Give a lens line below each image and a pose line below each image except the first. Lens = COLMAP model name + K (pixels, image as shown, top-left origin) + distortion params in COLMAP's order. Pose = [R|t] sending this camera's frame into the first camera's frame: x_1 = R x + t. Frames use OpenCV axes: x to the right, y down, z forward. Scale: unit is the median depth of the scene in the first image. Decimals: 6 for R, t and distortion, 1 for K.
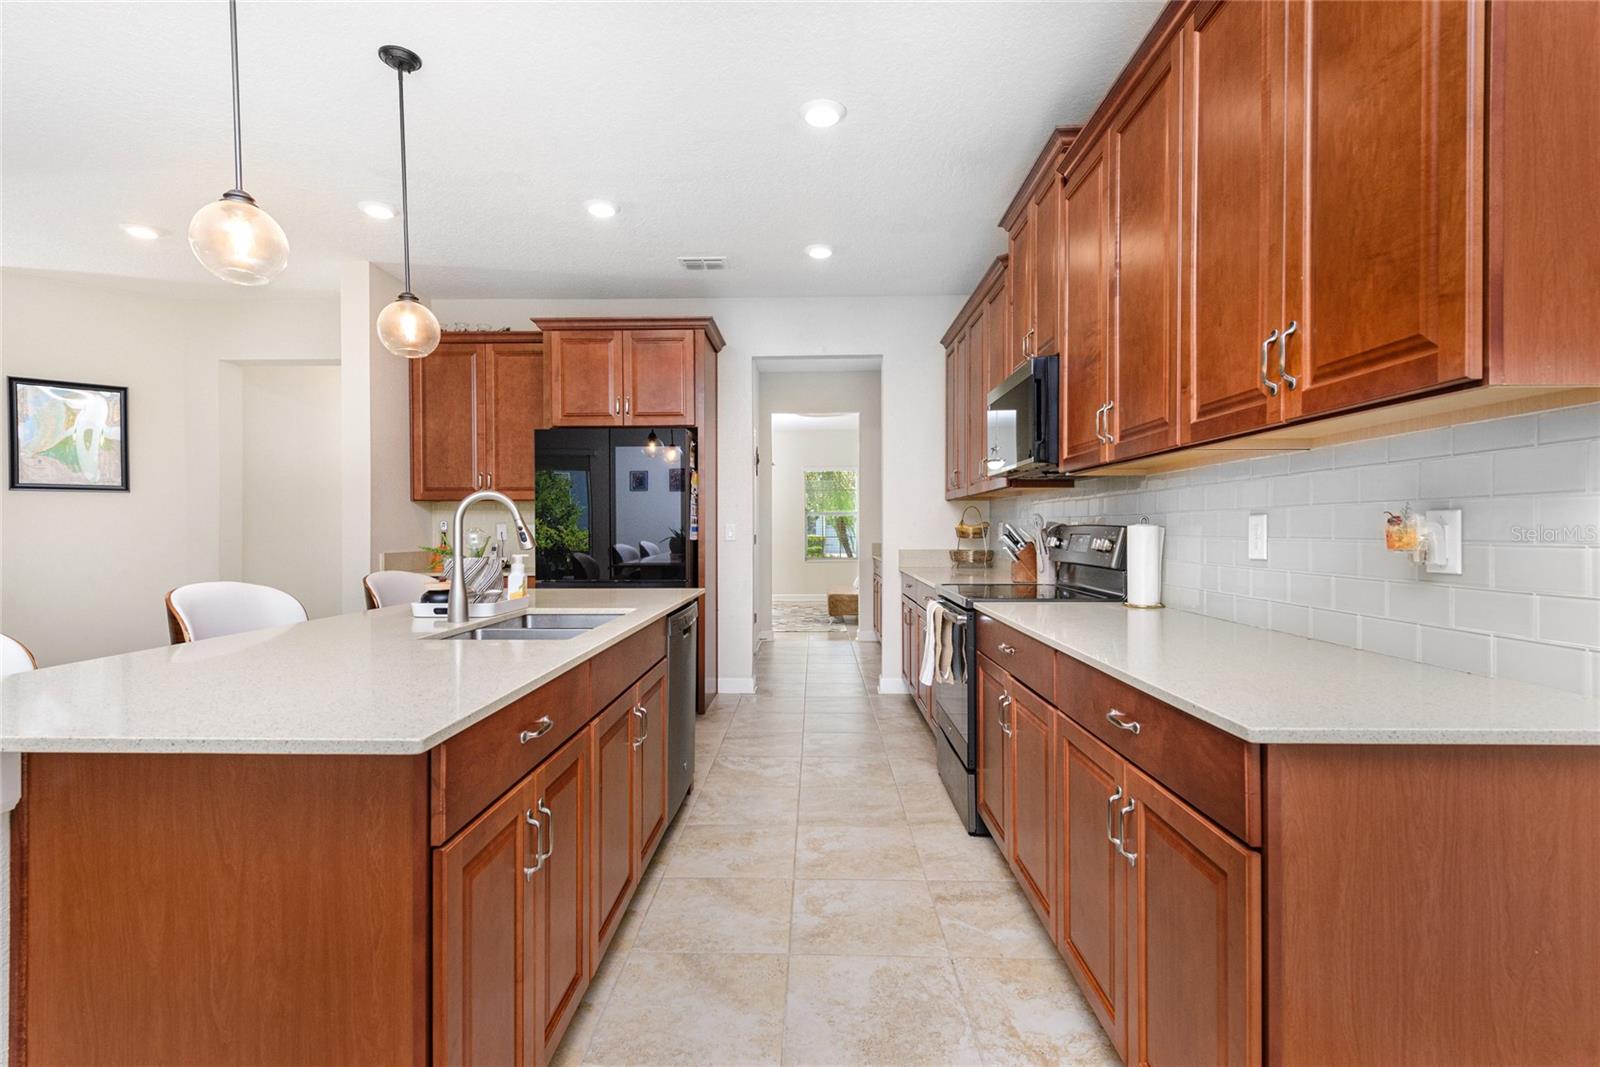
lens RADIAL K [[732.4, 0, 799.2], [0, 732.4, 546.3], [0, 0, 1]] dist [0.002581, 0.000925]
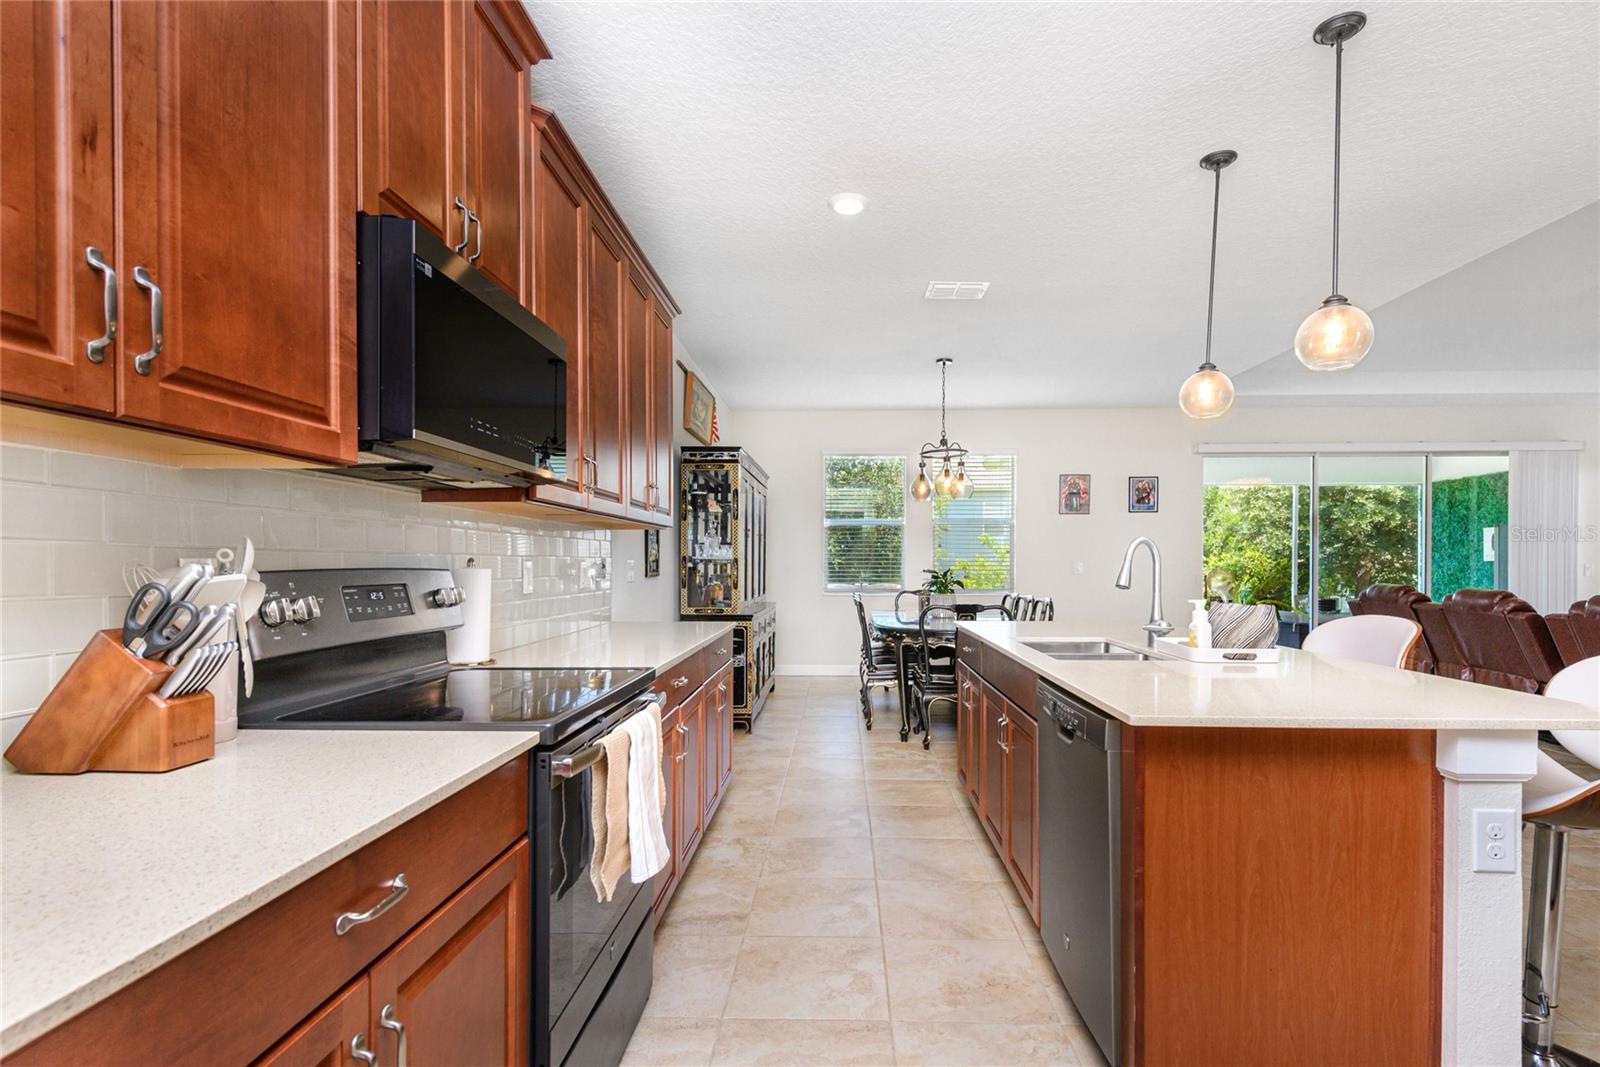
lens RADIAL K [[732.4, 0, 799.2], [0, 732.4, 546.3], [0, 0, 1]] dist [0.002581, 0.000925]
pose [[-0.999279, 0.004676, 0.037690, 0.062673], [0.004838, 0.999979, 0.004216, -0.062878], [-0.037670, 0.004396, -0.999281, 1.980587]]
